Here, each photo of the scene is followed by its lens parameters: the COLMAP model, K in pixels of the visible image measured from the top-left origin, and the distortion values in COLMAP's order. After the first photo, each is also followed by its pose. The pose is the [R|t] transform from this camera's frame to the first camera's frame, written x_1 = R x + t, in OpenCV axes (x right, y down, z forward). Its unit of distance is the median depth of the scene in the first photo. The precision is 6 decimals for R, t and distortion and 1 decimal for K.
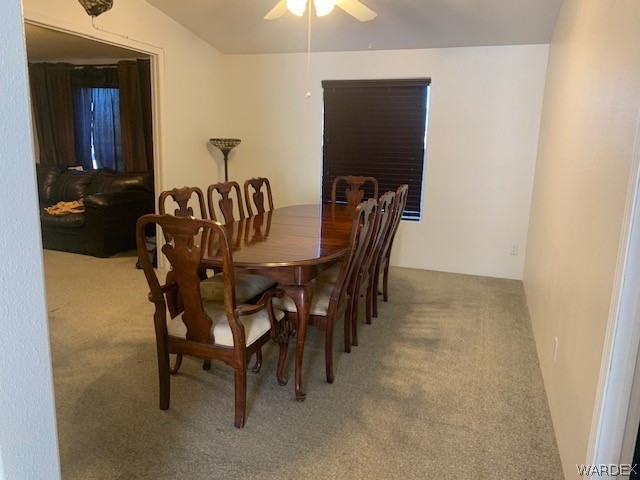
lens RADIAL K [[485.7, 0, 320.0], [0, 485.7, 240.0], [0, 0, 1]] dist [-0.002360, -0.009961]
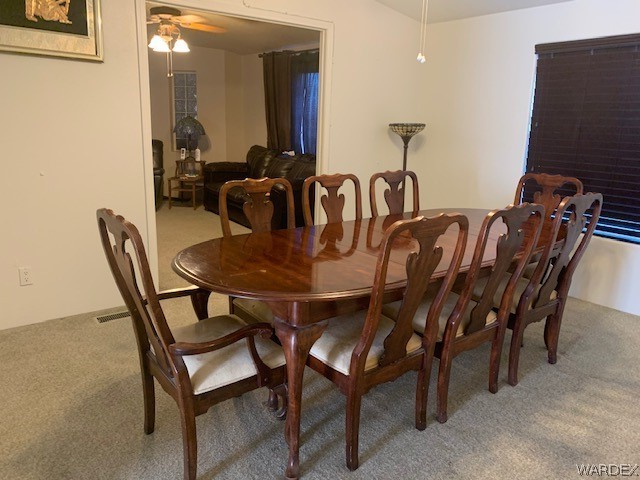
lens RADIAL K [[485.7, 0, 320.0], [0, 485.7, 240.0], [0, 0, 1]] dist [-0.002360, -0.009961]
pose [[0.832648, 0.126407, -0.539183, 0.193801], [-0.114416, 0.991862, 0.055845, -0.040789], [0.541854, 0.015192, 0.840335, 0.235037]]
